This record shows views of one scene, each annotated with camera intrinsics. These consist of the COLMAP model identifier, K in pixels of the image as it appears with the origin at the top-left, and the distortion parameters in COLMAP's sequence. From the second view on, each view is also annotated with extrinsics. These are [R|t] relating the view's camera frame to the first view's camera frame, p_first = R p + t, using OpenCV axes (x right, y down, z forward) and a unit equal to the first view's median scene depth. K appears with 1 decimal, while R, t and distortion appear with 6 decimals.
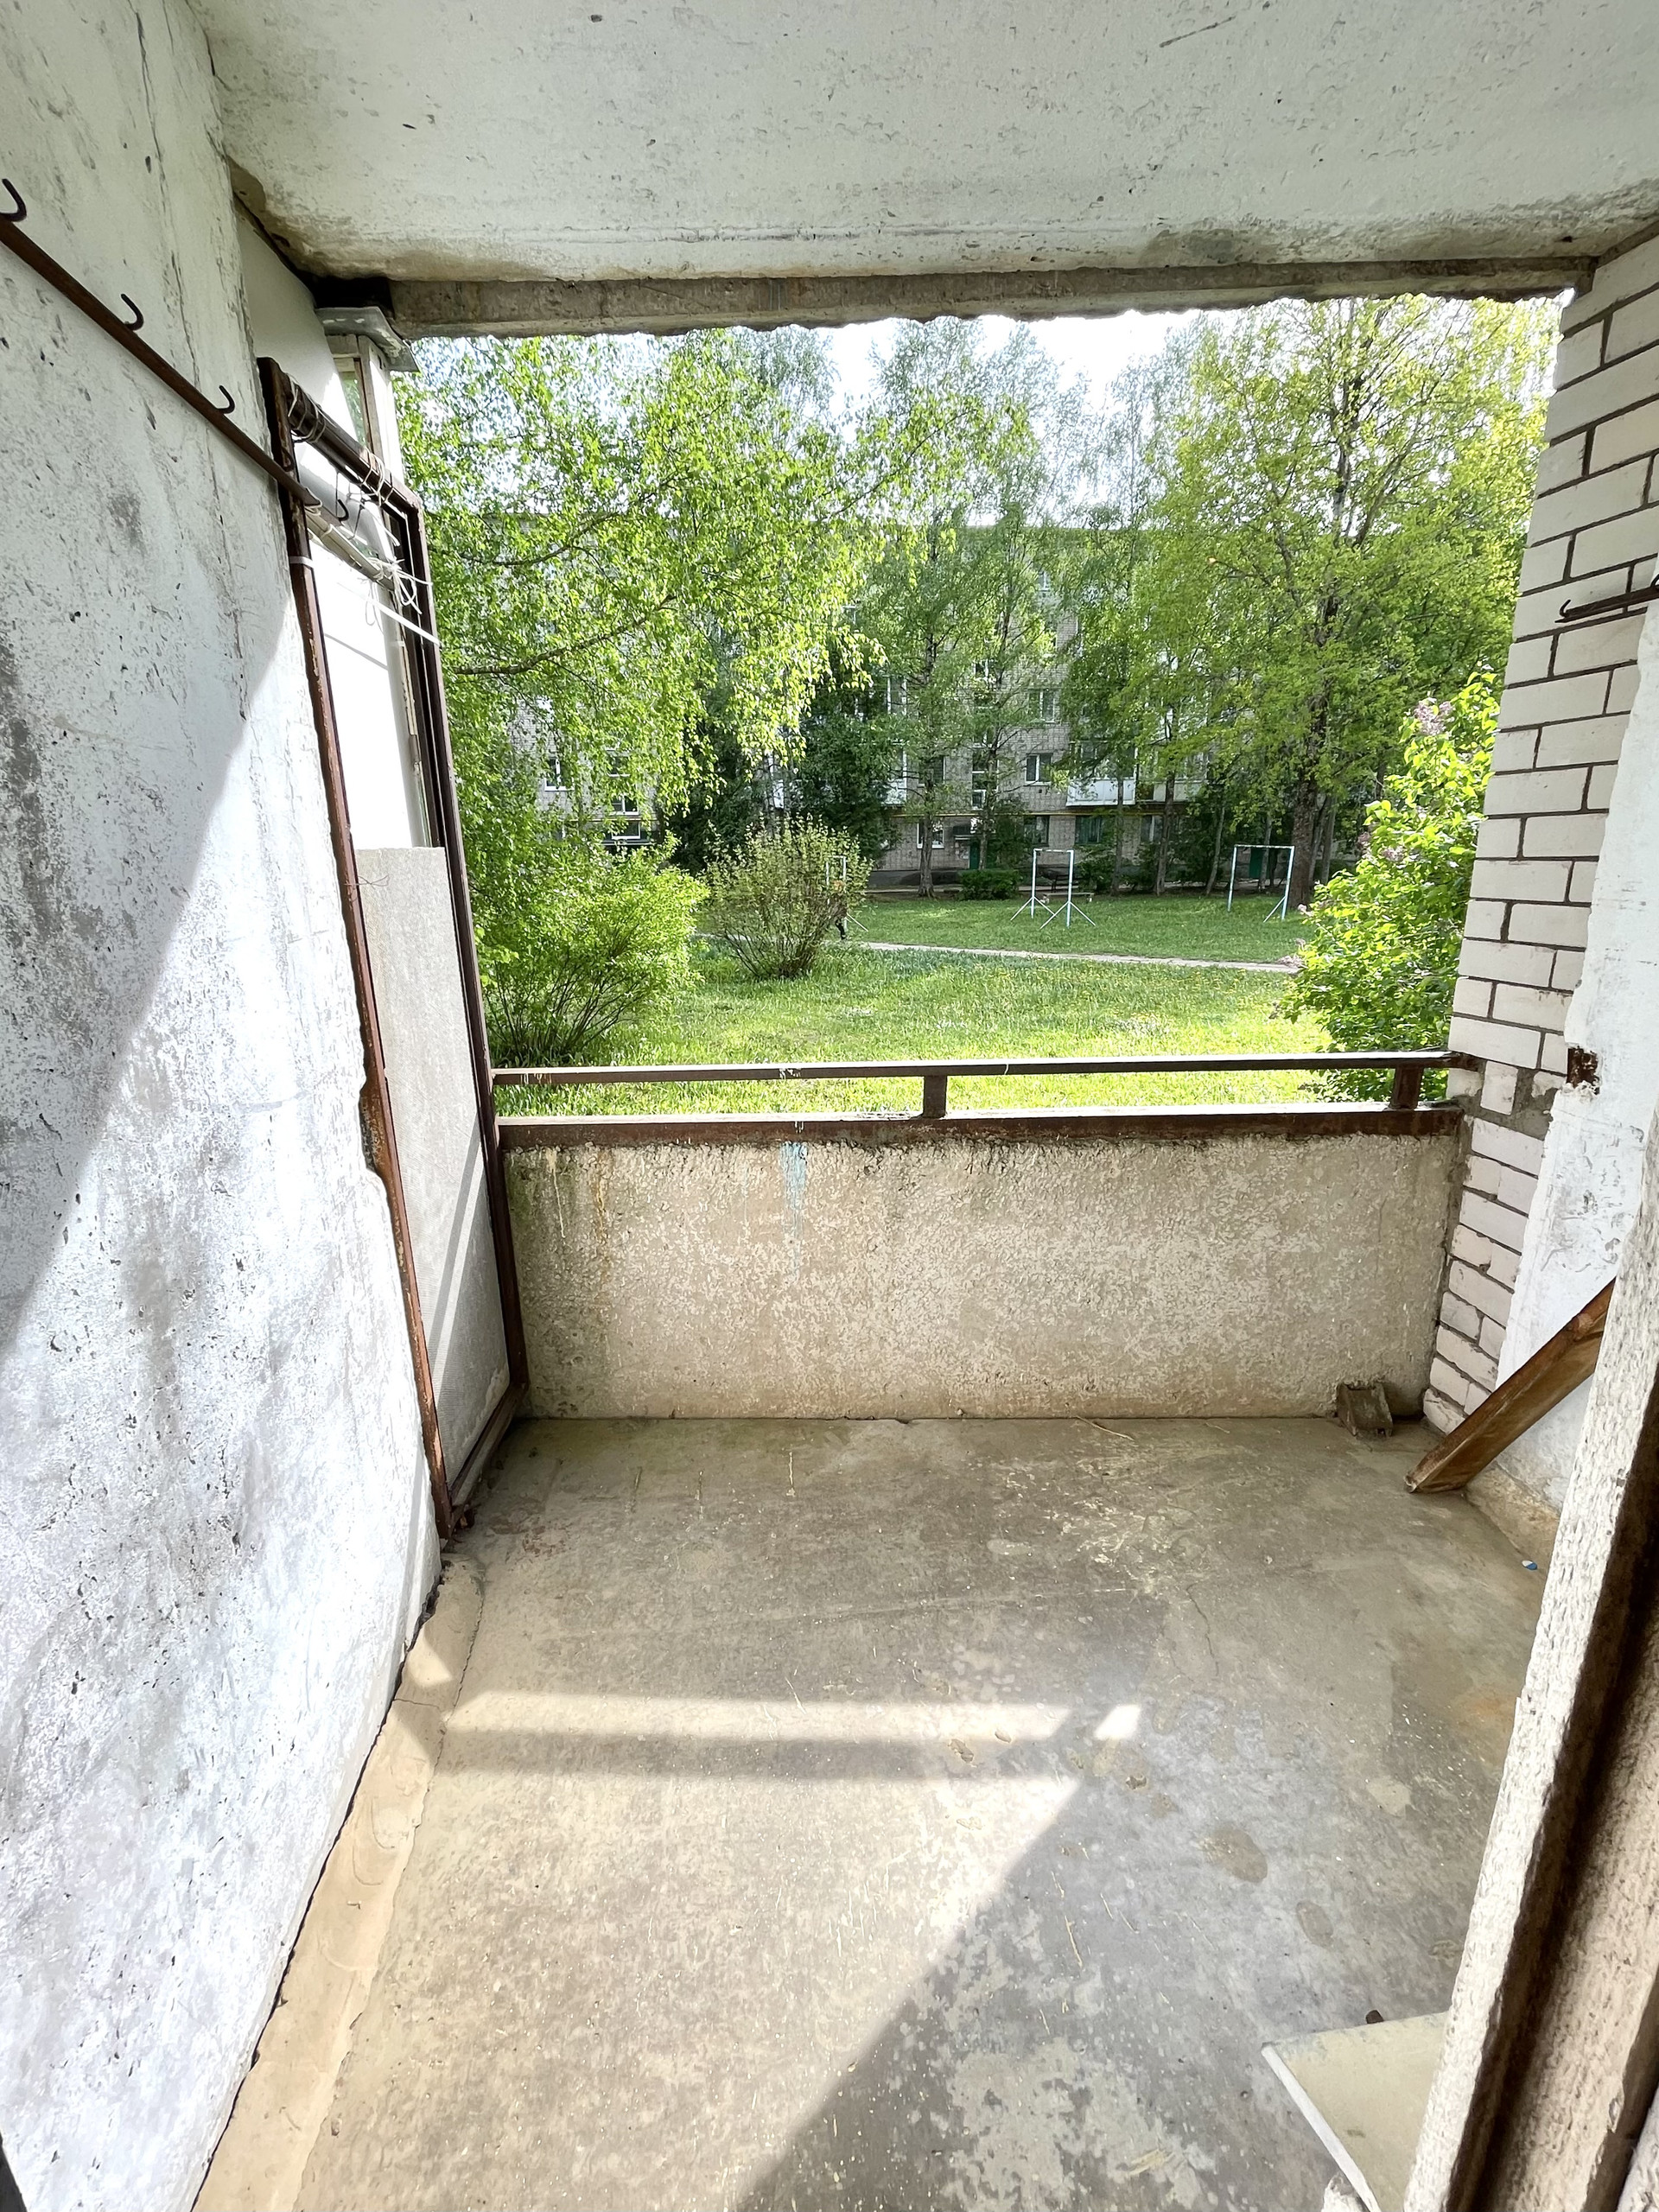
lens RADIAL K [[918.2, 0, 842.7], [0, 918.2, 1100.8], [0, 0, 1]] dist [0.000504, -0.000666]
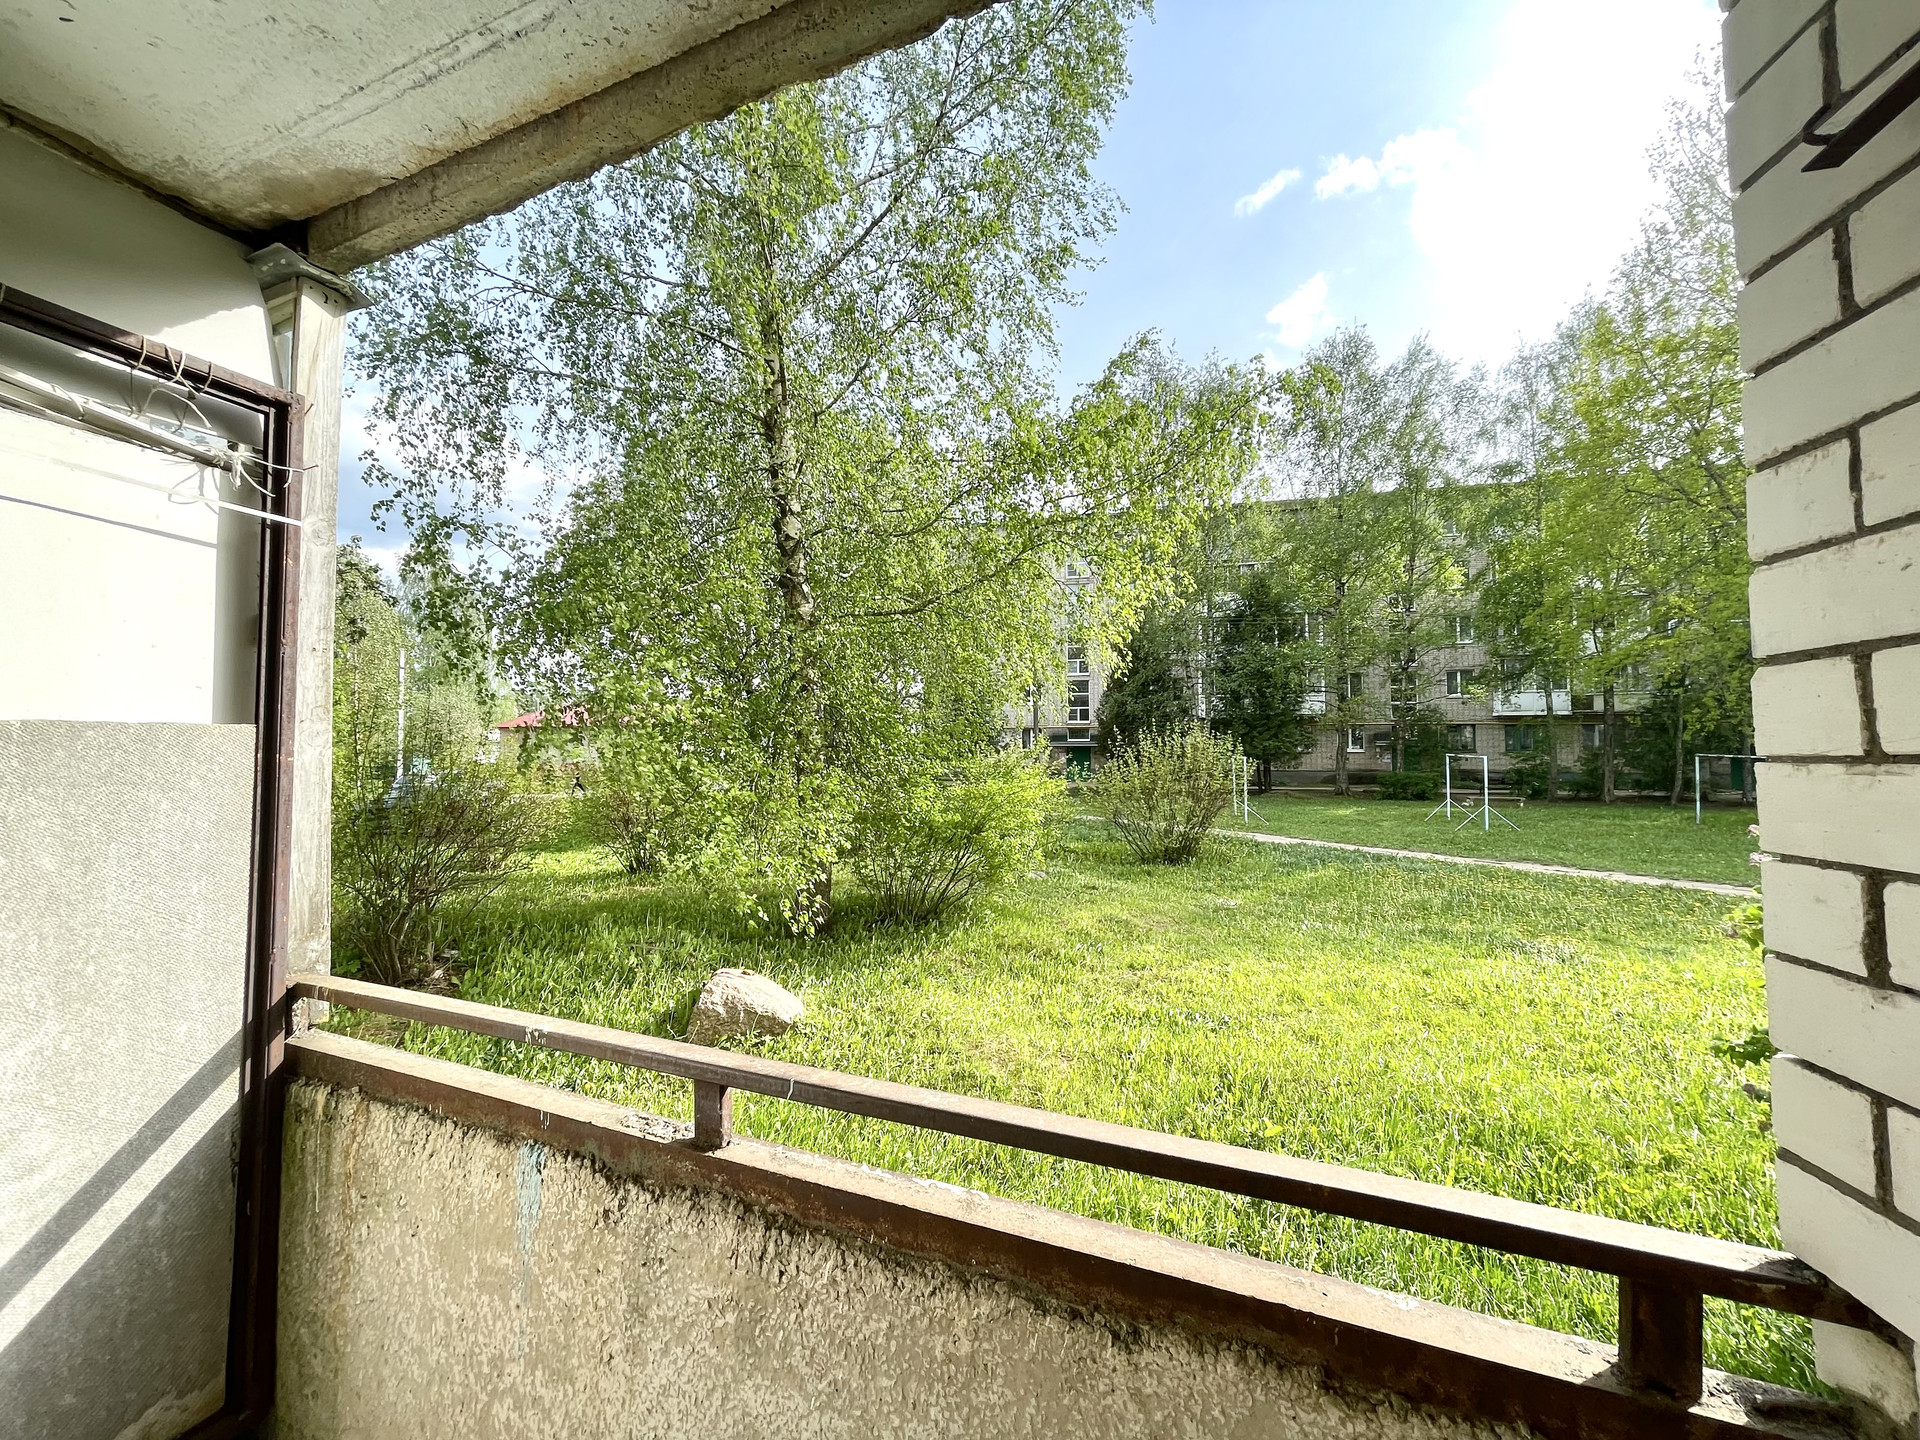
lens RADIAL K [[765.1, 0, 960.7], [0, 765.1, 724.0], [0, 0, 1]] dist [-0.000283, 0.000168]
pose [[0.926378, 0.003788, -0.376577, 0.456346], [-0.115116, 0.954936, -0.273580, -0.134609], [0.358570, 0.296789, 0.885067, 0.526350]]
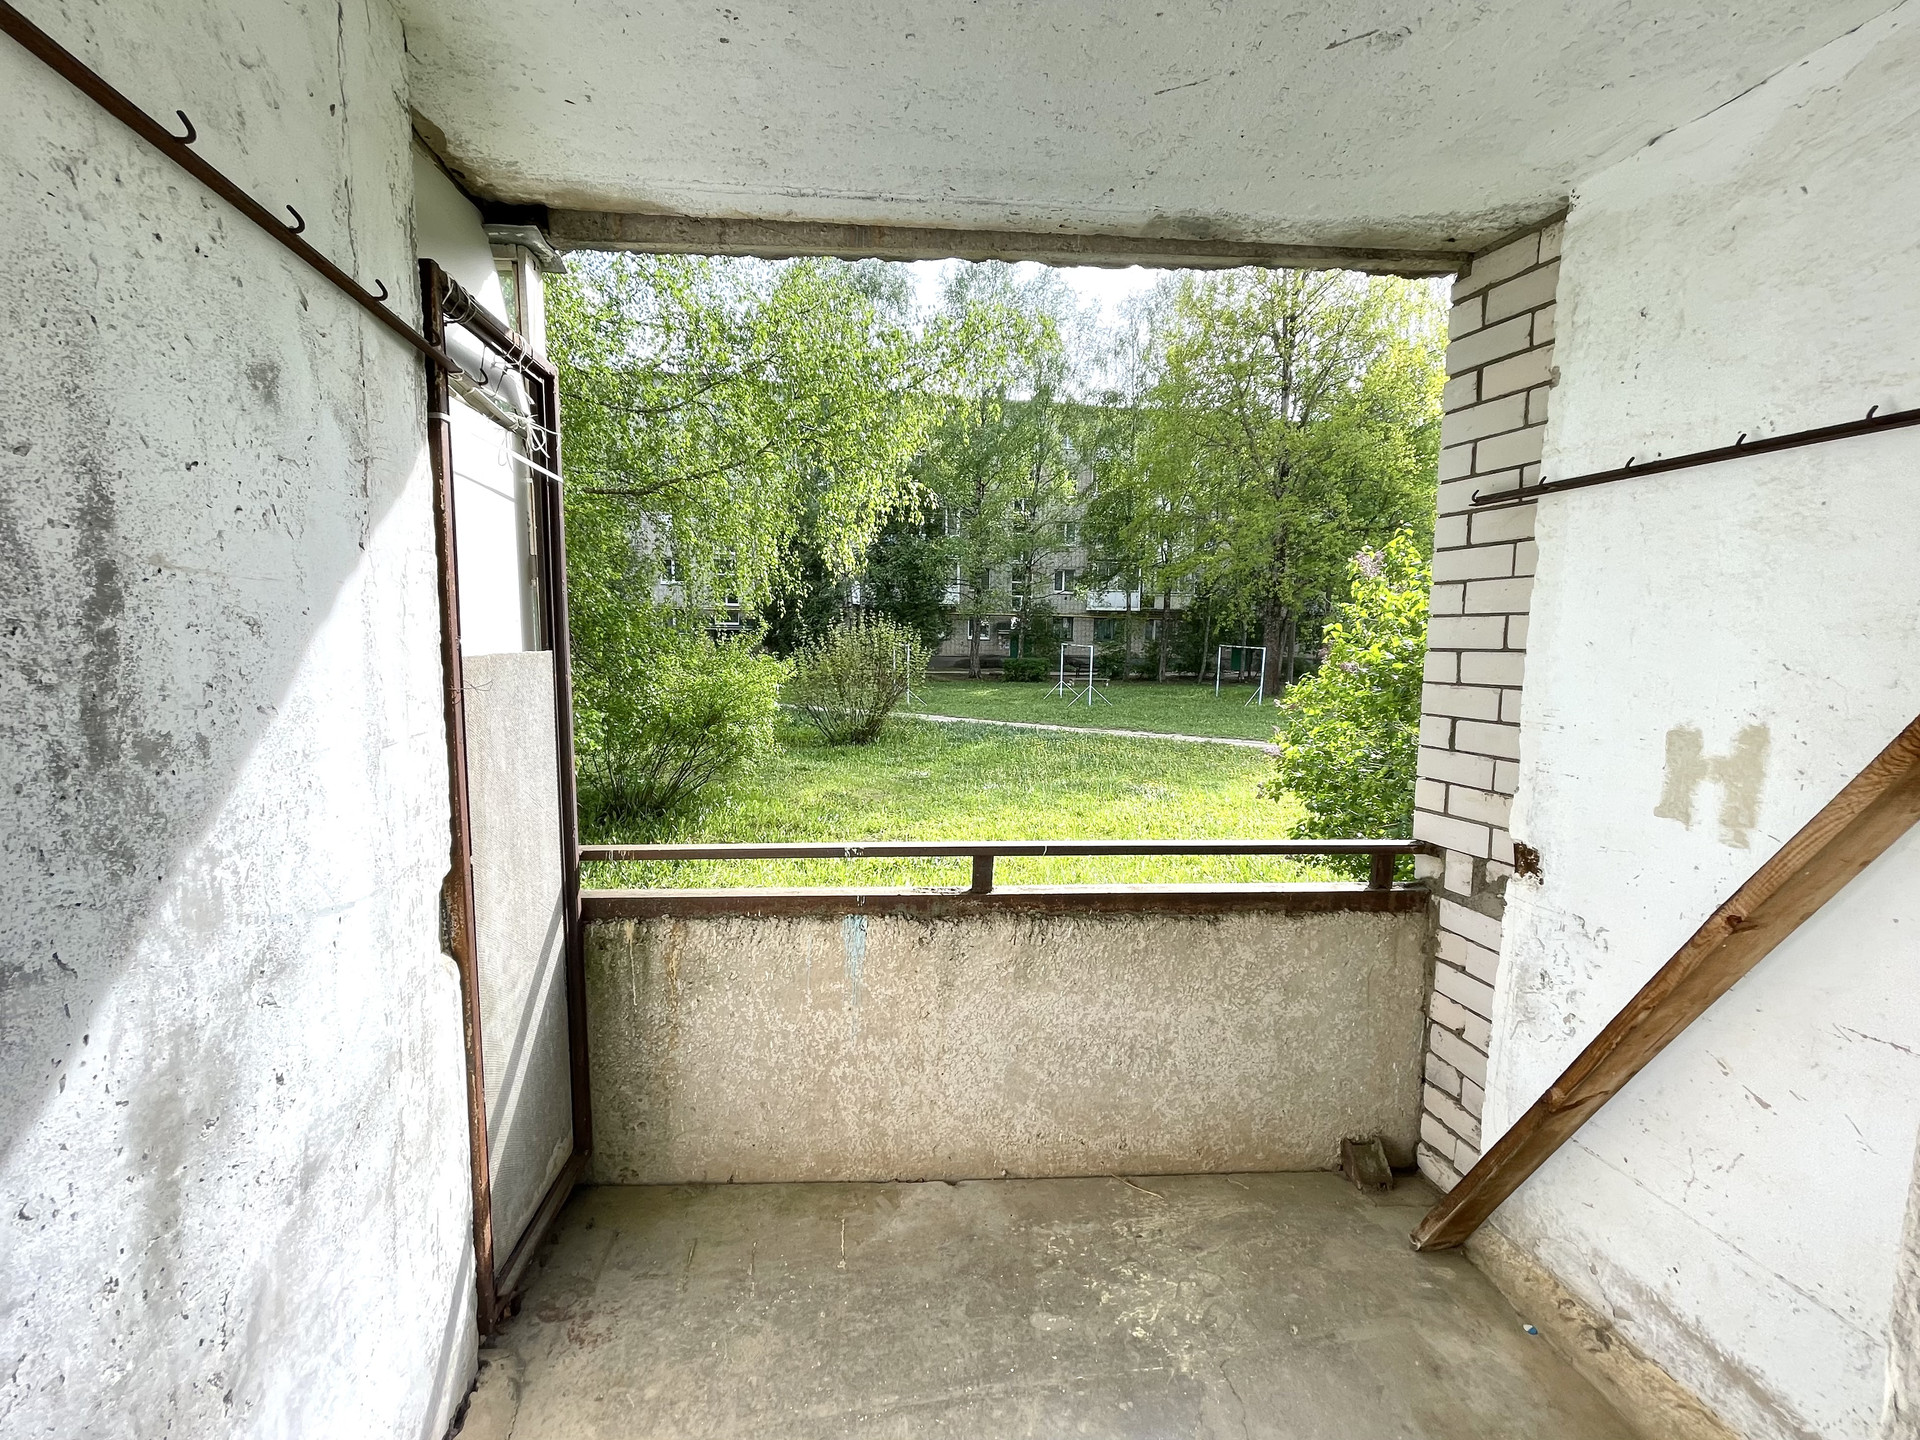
lens RADIAL K [[771.6, 0, 960.0], [0, 771.6, 720.0], [0, 0, 1]] dist [-0.002196, 0.000137]
pose [[0.997266, 0.021674, 0.070652, 0.001847], [-0.009970, 0.986743, -0.161981, -0.038543], [-0.073226, 0.160834, 0.984261, 0.037719]]
